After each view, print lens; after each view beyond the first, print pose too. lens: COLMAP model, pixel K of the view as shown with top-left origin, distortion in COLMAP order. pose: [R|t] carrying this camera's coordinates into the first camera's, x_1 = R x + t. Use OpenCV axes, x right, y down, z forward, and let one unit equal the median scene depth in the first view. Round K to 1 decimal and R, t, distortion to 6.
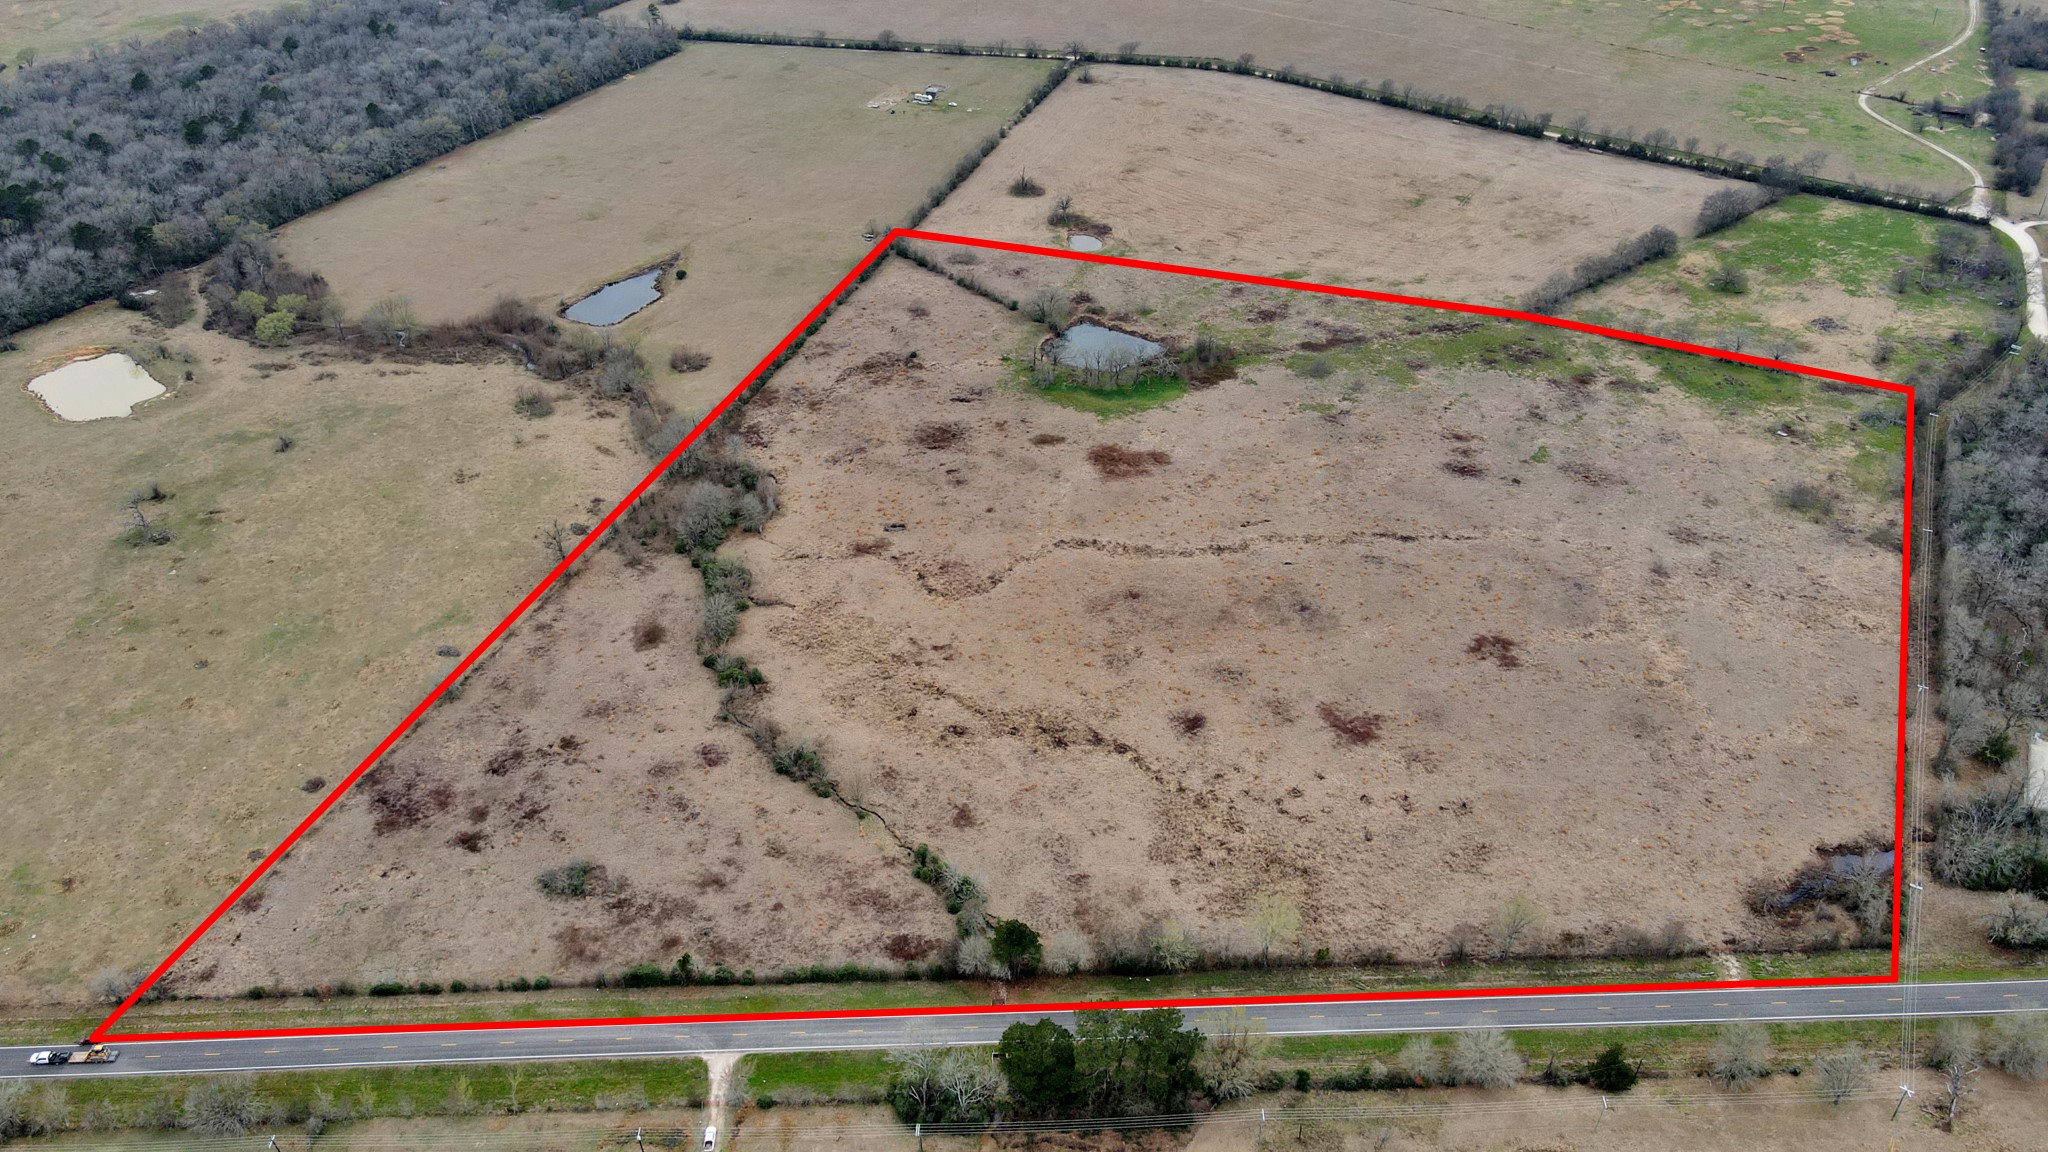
lens RADIAL K [[1496.4, 0, 1041.9], [0, 1496.4, 577.4], [0, 0, 1]] dist [-0.000793, 0.042806]
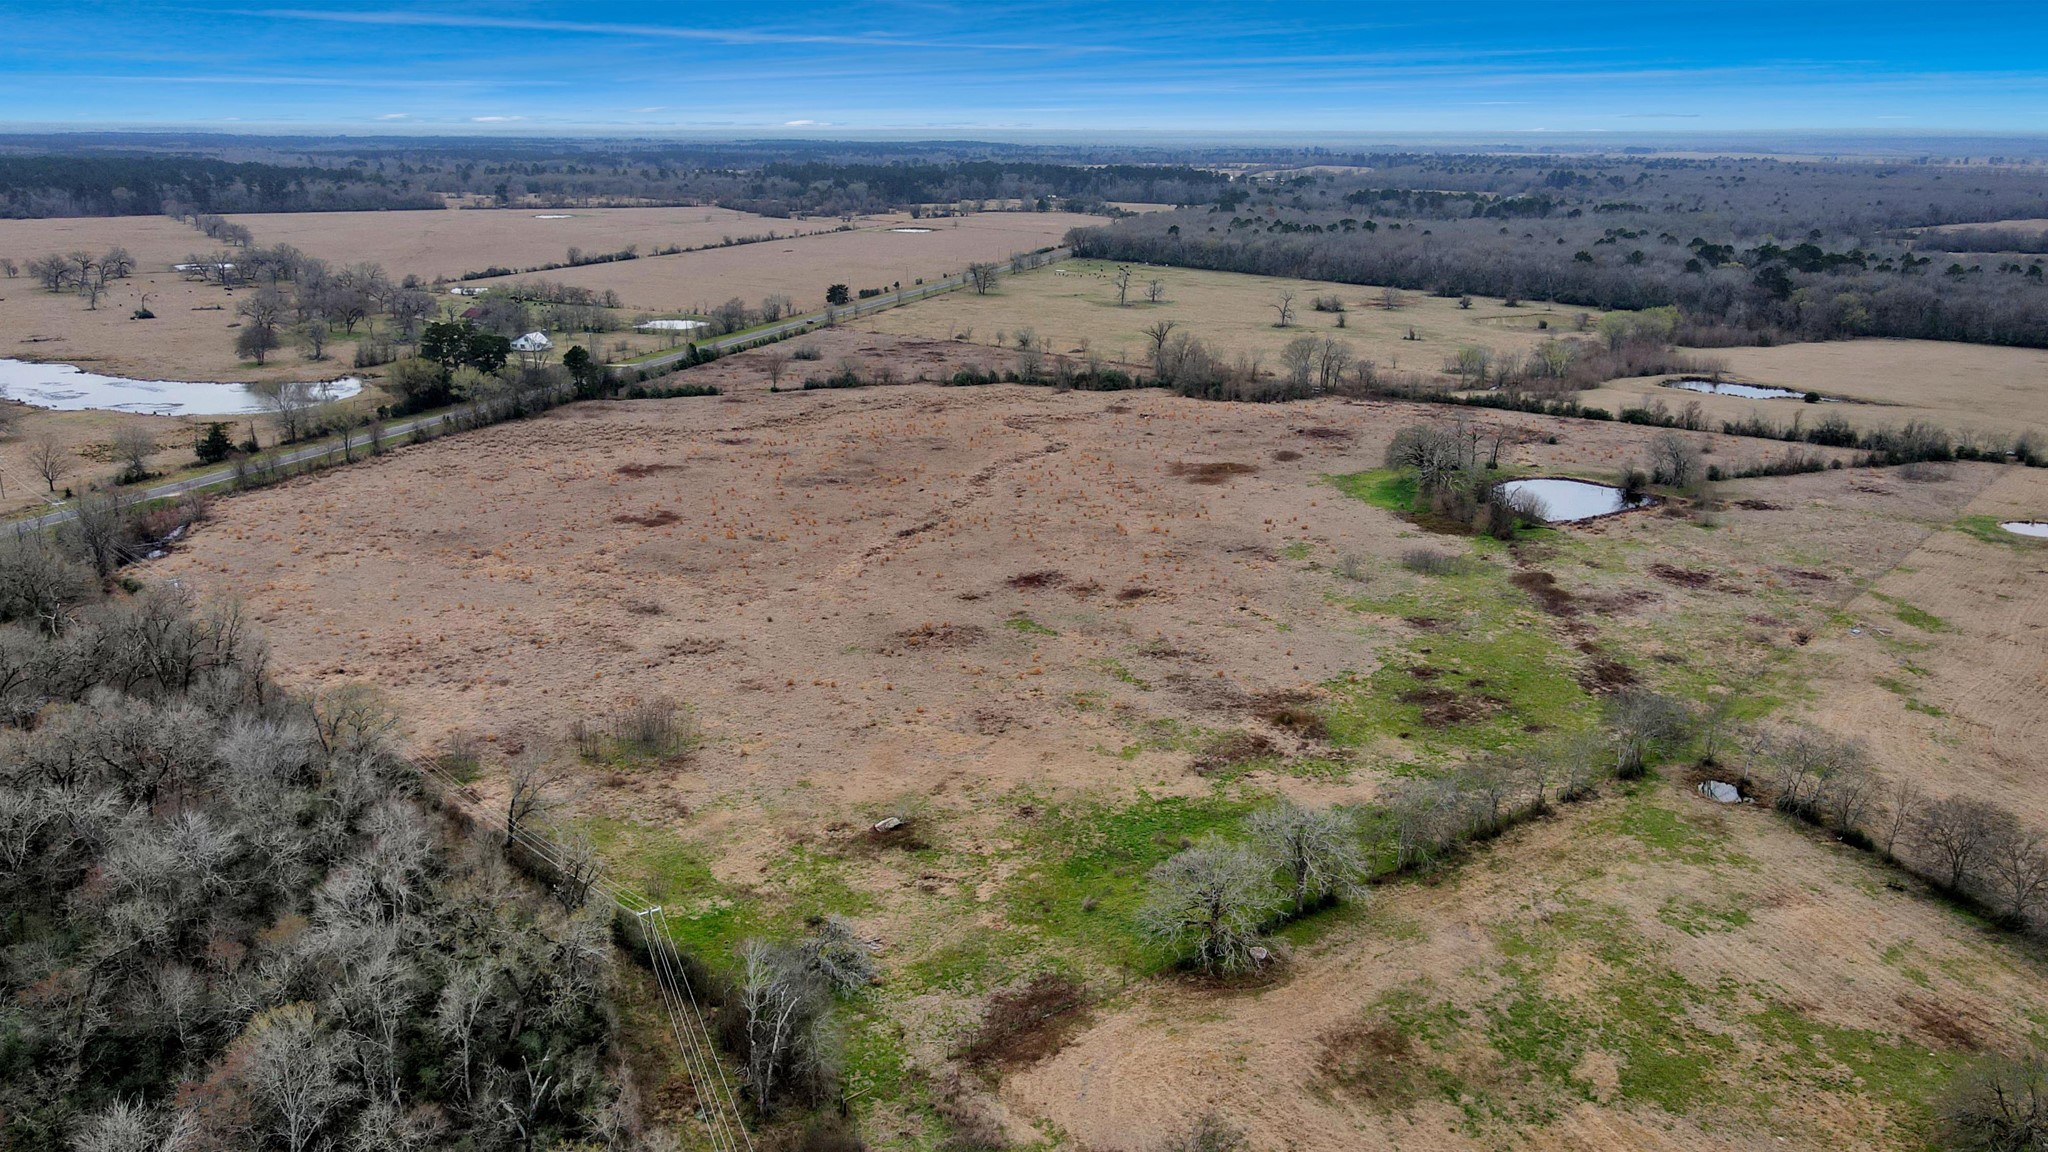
lens RADIAL K [[1524.0, 0, 978.7], [0, 1524.0, 576.4], [0, 0, 1]] dist [-0.000712, 0.035909]
pose [[-0.358720, 0.282068, -0.889808, 0.799114], [-0.537279, 0.717120, 0.443926, -0.317984], [0.763316, 0.637320, -0.105696, 1.011892]]
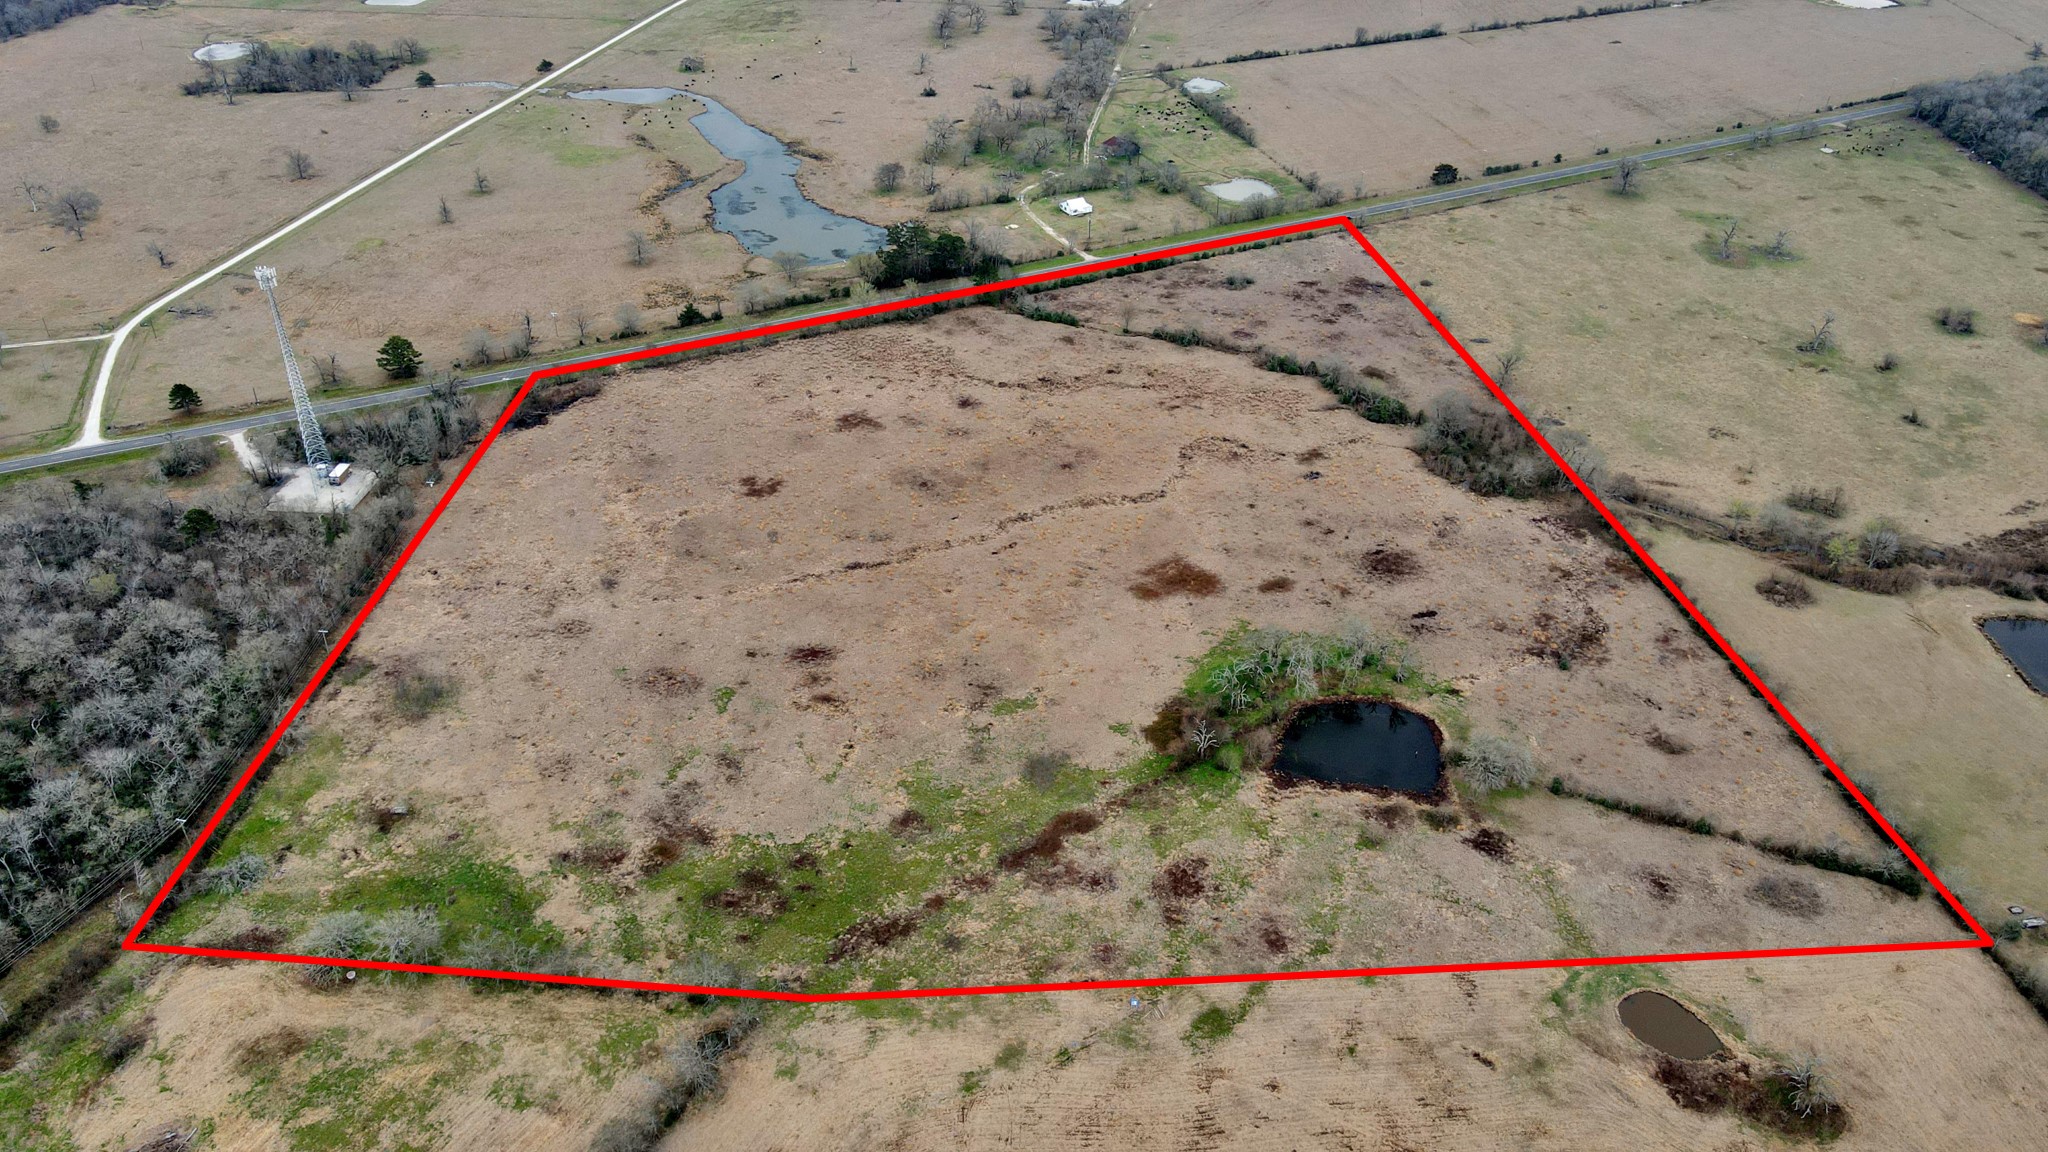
lens RADIAL K [[1456.2, 0, 1019.5], [0, 1456.2, 571.0], [0, 0, 1]] dist [-0.000562, 0.034694]
pose [[-0.907147, 0.248295, -0.339754, 0.429616], [-0.229929, 0.383745, 0.894356, -0.826644], [0.352443, 0.889432, -0.291023, 1.198680]]
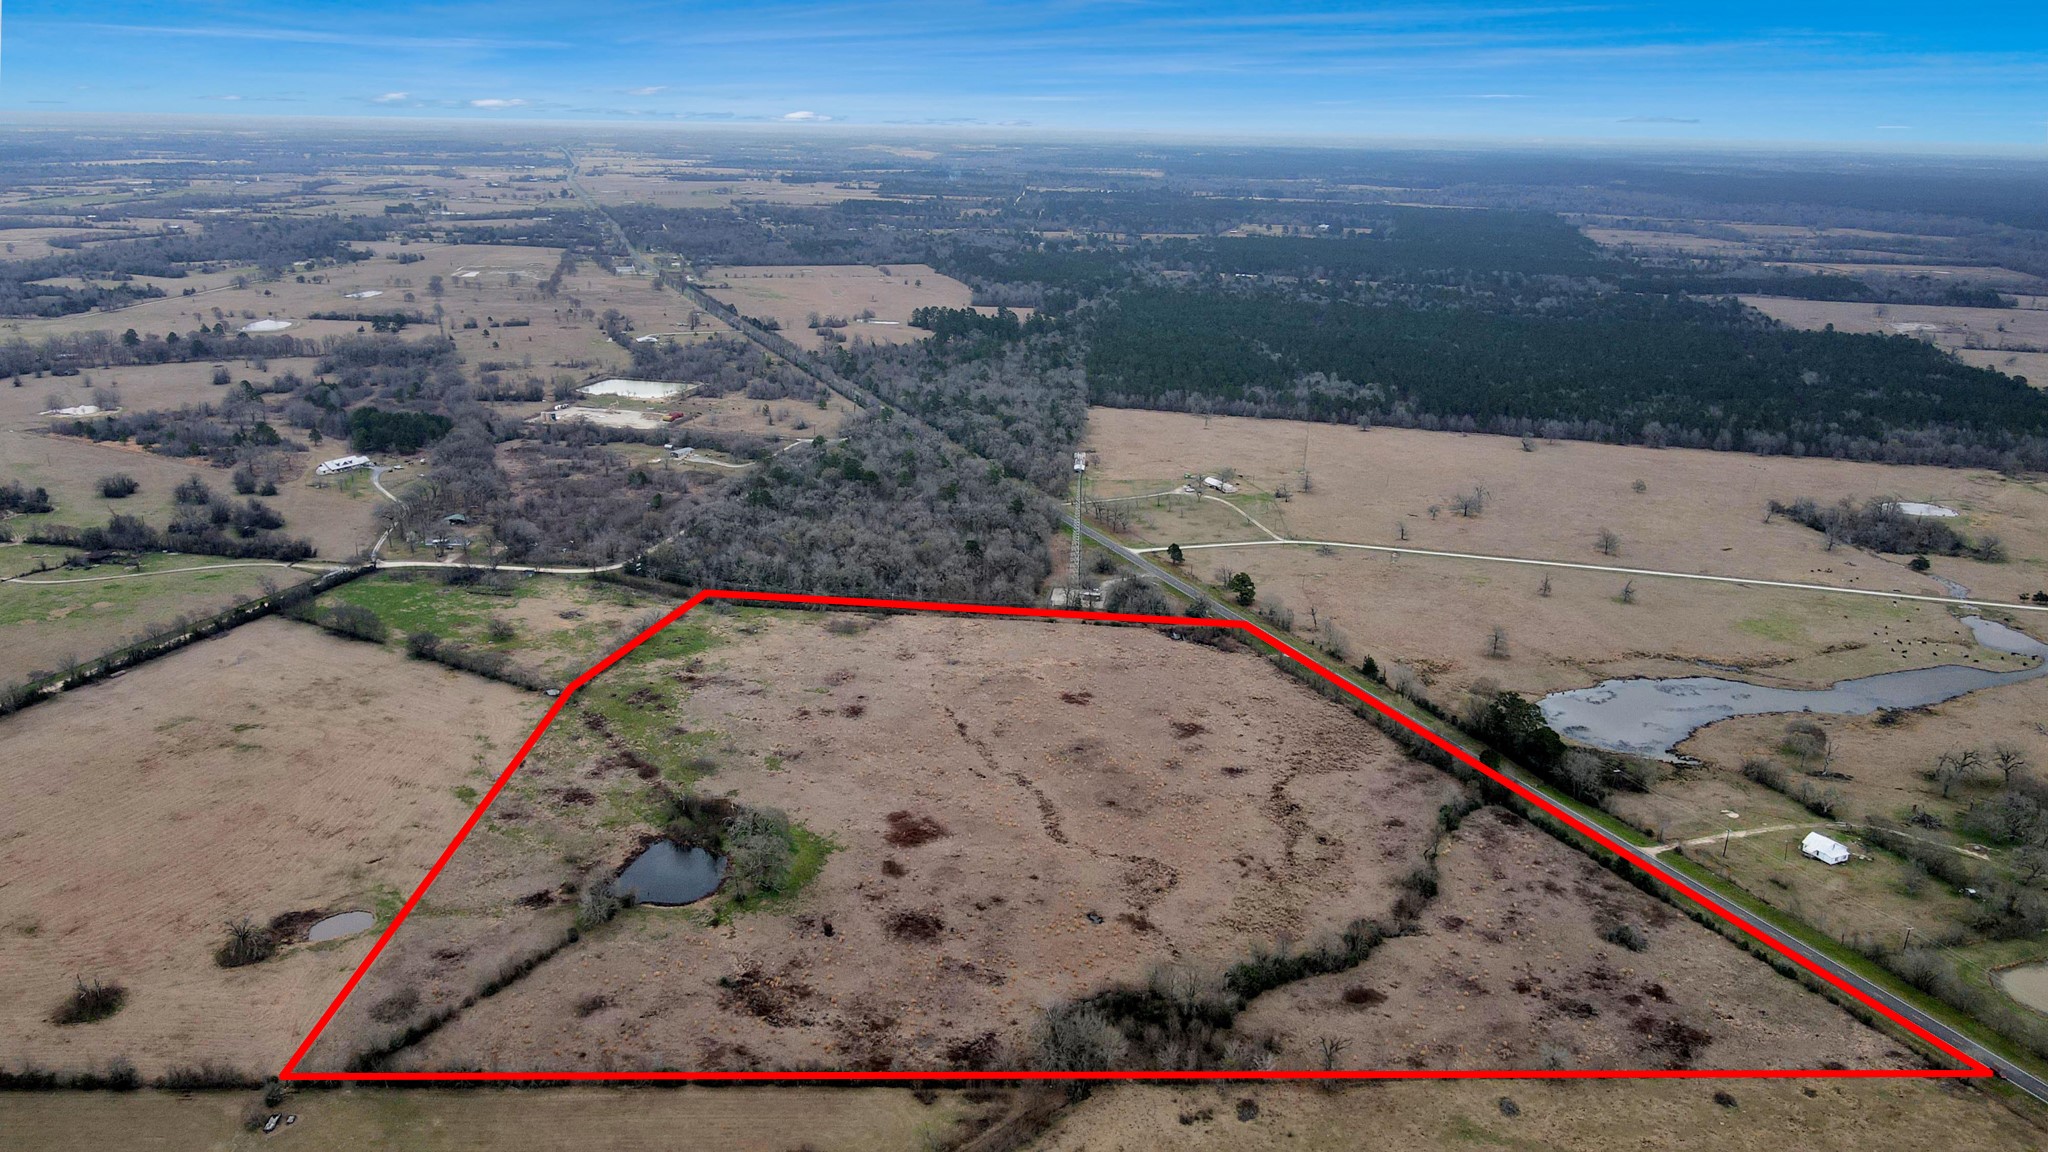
lens RADIAL K [[1524.0, 0, 978.7], [0, 1524.0, 576.4], [0, 0, 1]] dist [-0.000712, 0.035909]
pose [[-0.342274, -0.261984, 0.902338, -0.863682], [0.531259, 0.738140, 0.415828, -0.618288], [-0.774992, 0.621702, -0.113465, 0.961538]]
